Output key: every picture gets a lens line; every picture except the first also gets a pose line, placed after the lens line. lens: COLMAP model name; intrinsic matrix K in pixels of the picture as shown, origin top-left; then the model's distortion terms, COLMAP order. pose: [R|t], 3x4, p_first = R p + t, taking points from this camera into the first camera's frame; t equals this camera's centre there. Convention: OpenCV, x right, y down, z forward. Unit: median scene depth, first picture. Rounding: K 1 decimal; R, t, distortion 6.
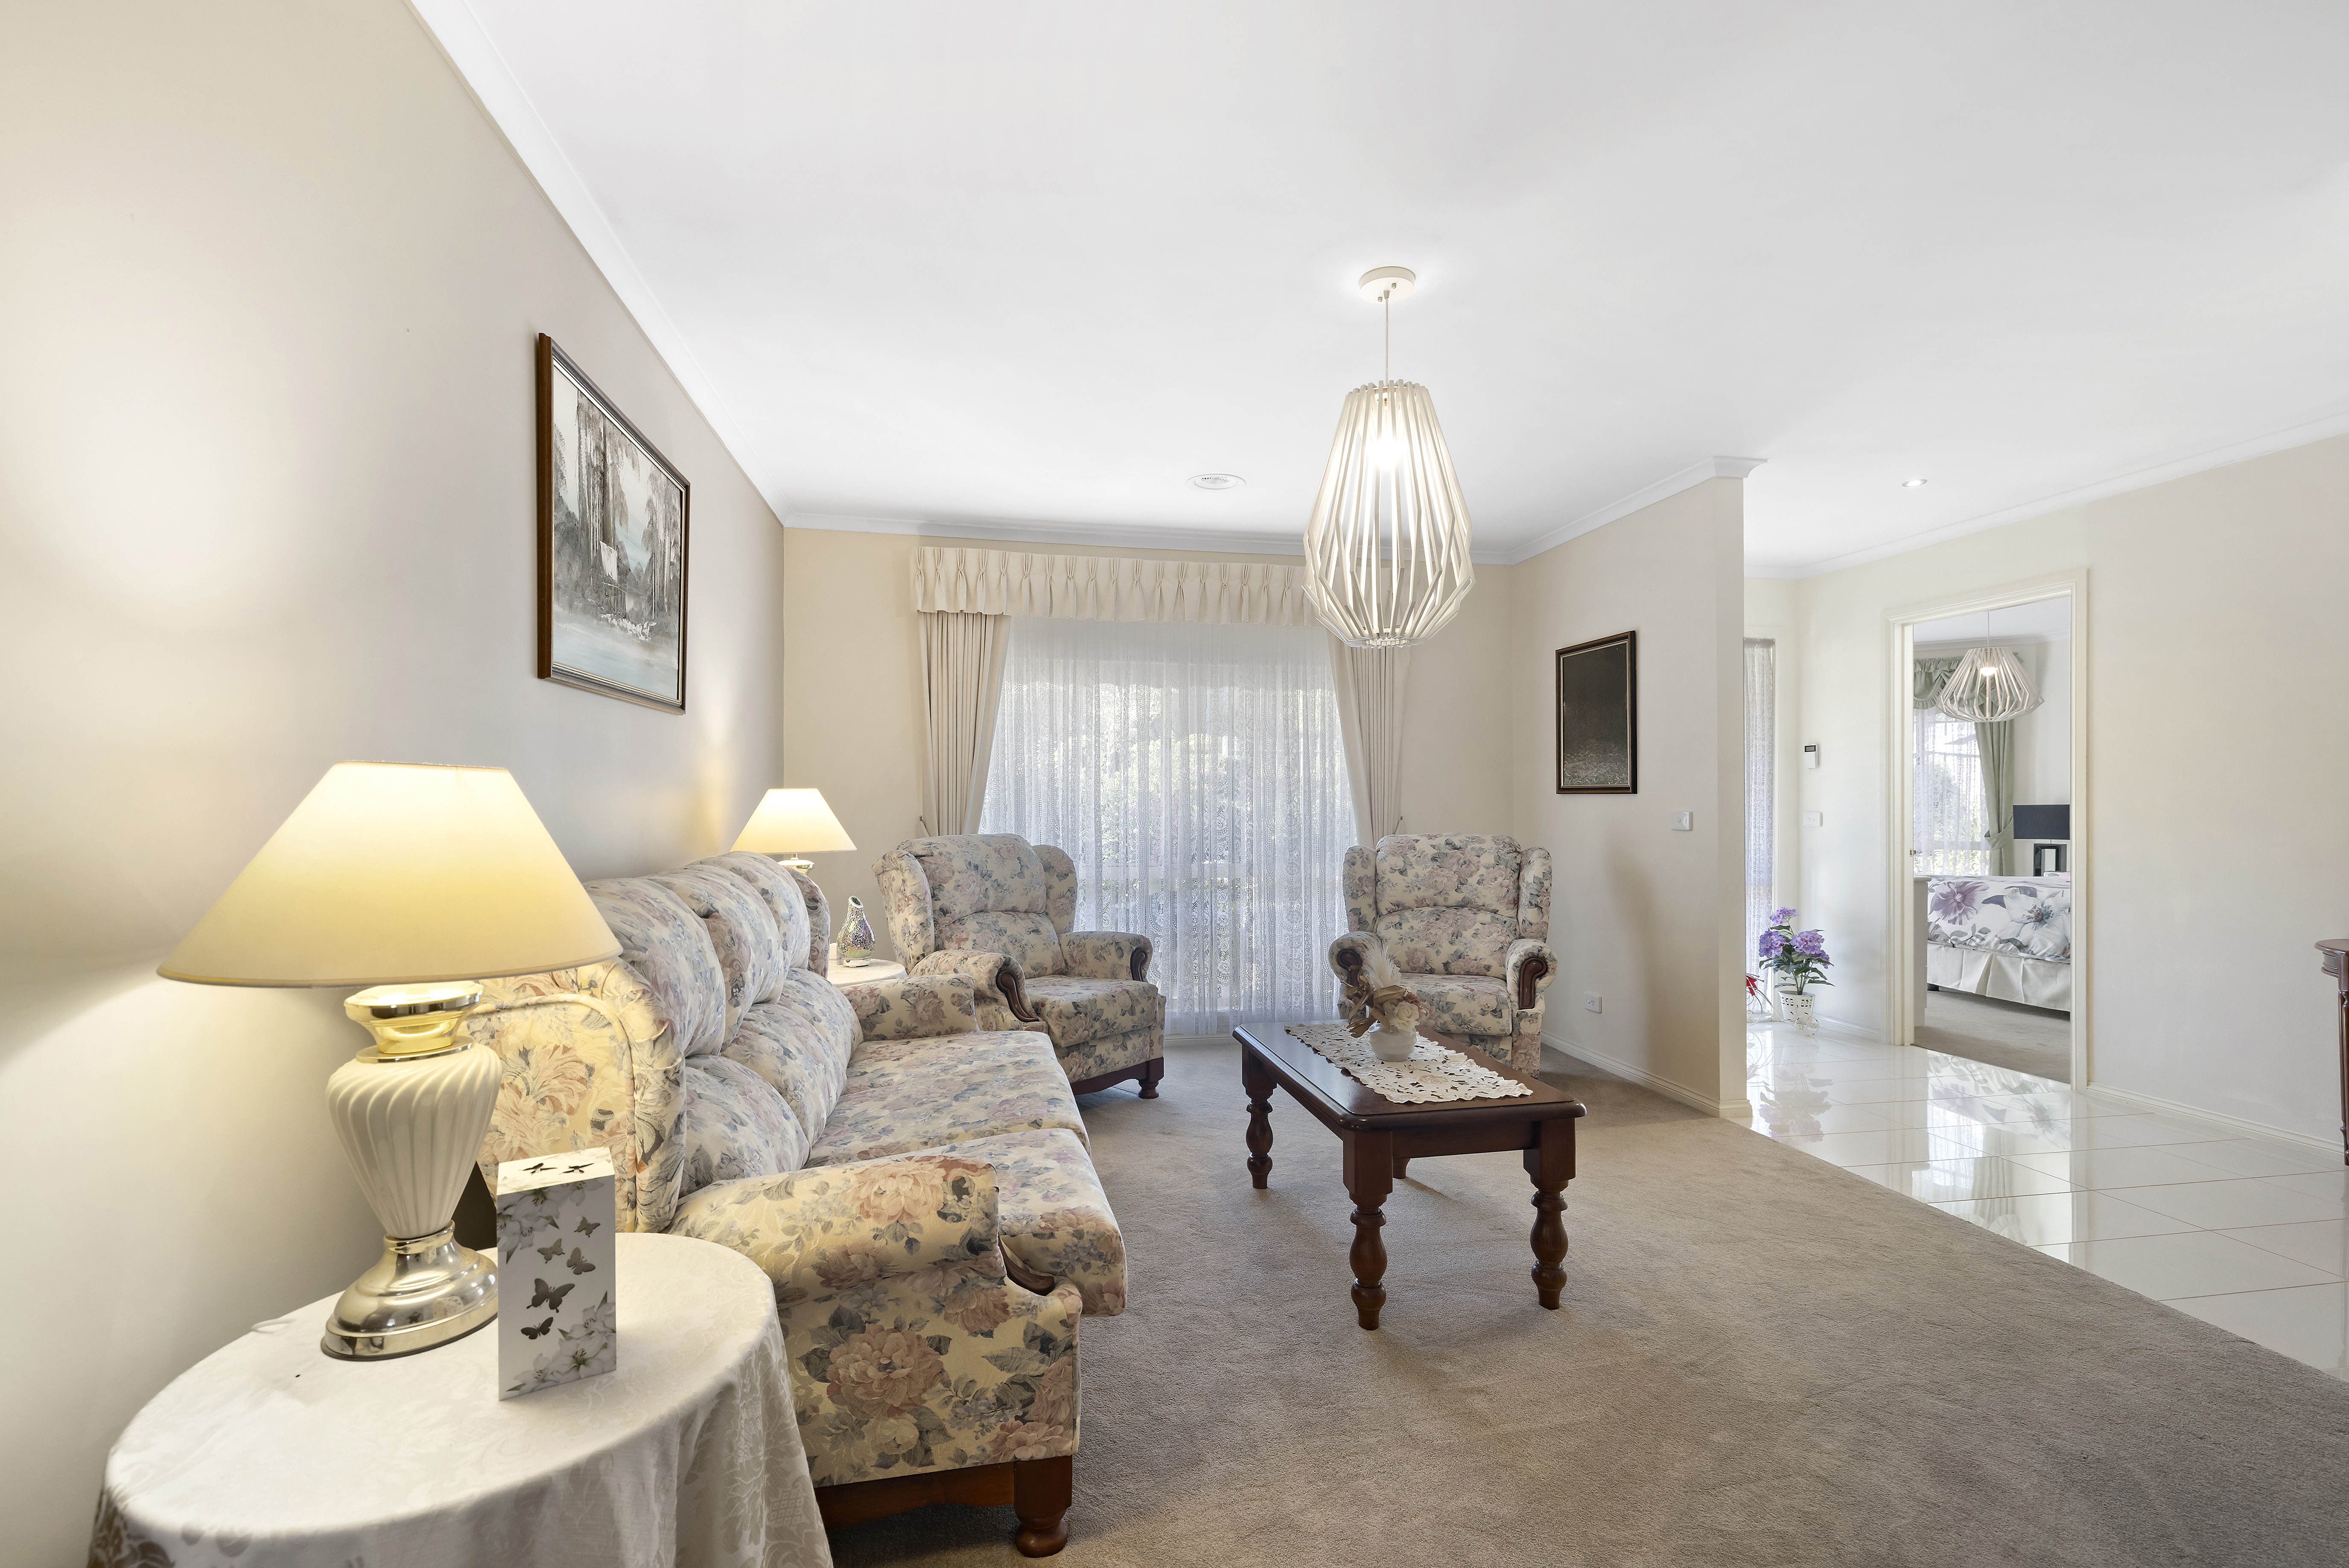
lens RADIAL K [[1024.9, 0, 1174.5], [0, 1024.9, 784.0], [0, 0, 1]] dist [0.000342, 0.000476]
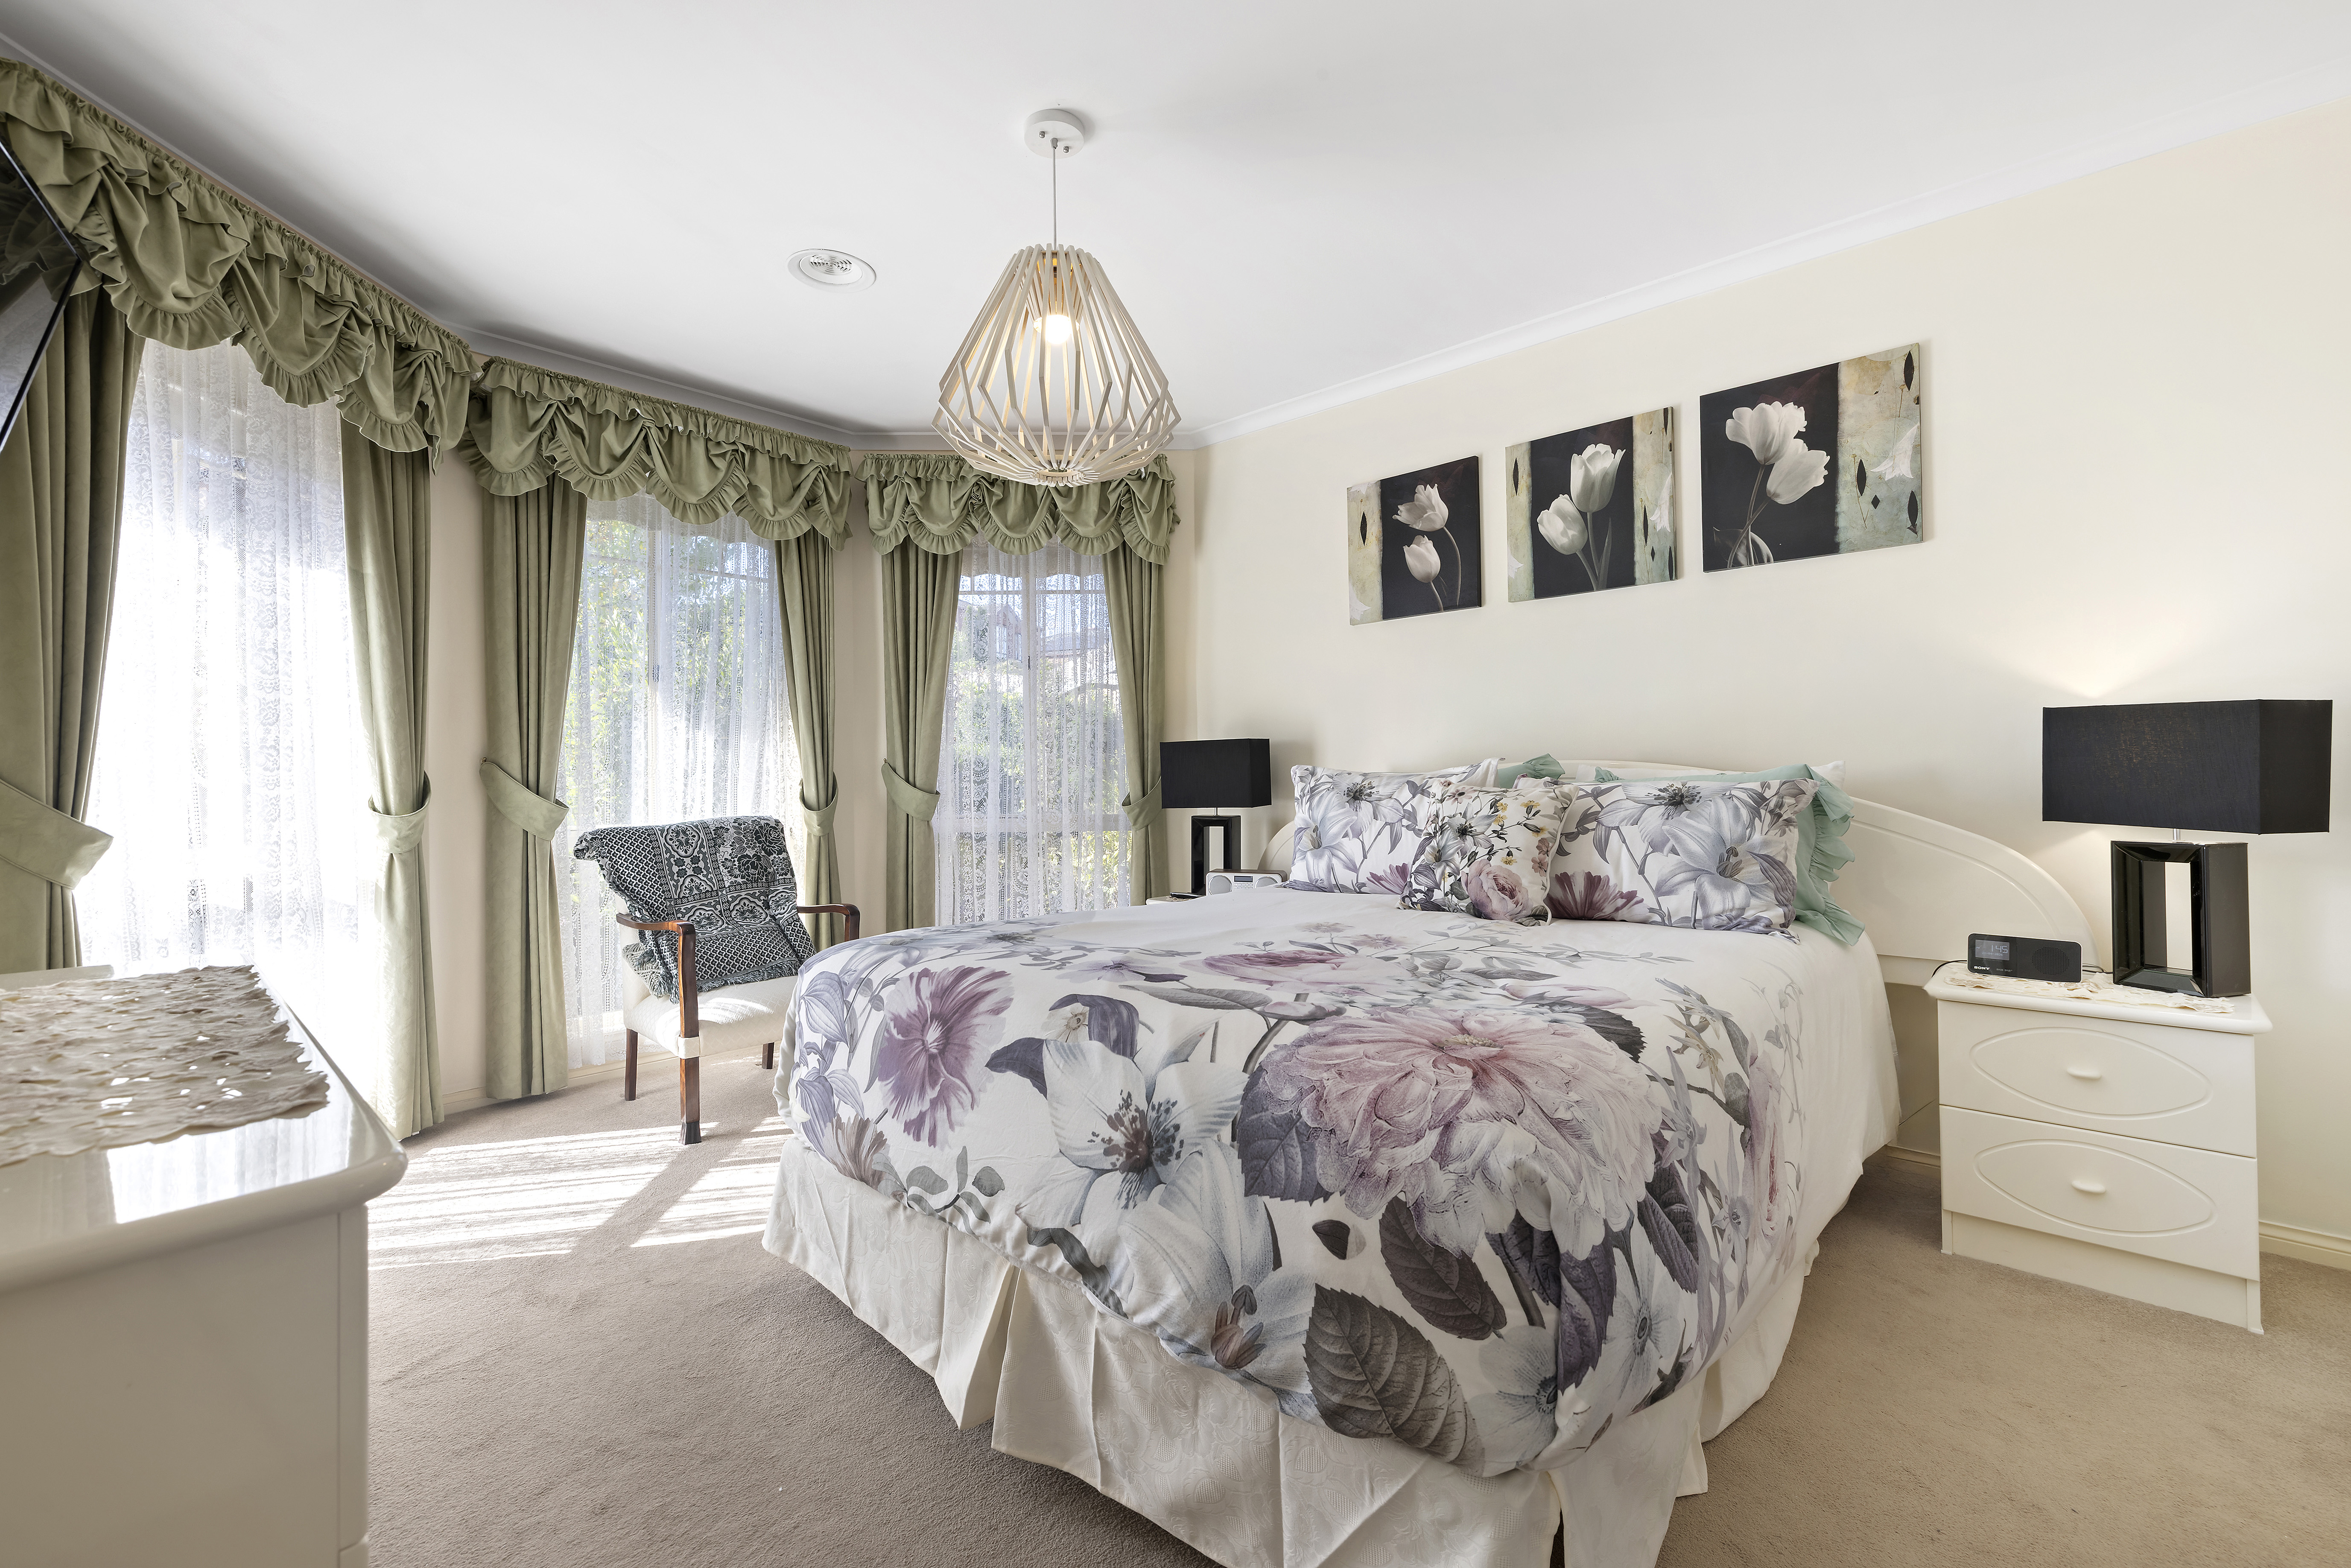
lens RADIAL K [[1025.8, 0, 1175.5], [0, 1025.8, 784.0], [0, 0, 1]] dist [0.000342, 0.000476]
pose [[0.799103, -0.023295, 0.600743, 0.672544], [0.011995, 0.999668, 0.022810, 0.039106], [-0.601074, -0.011022, 0.799117, 0.765594]]
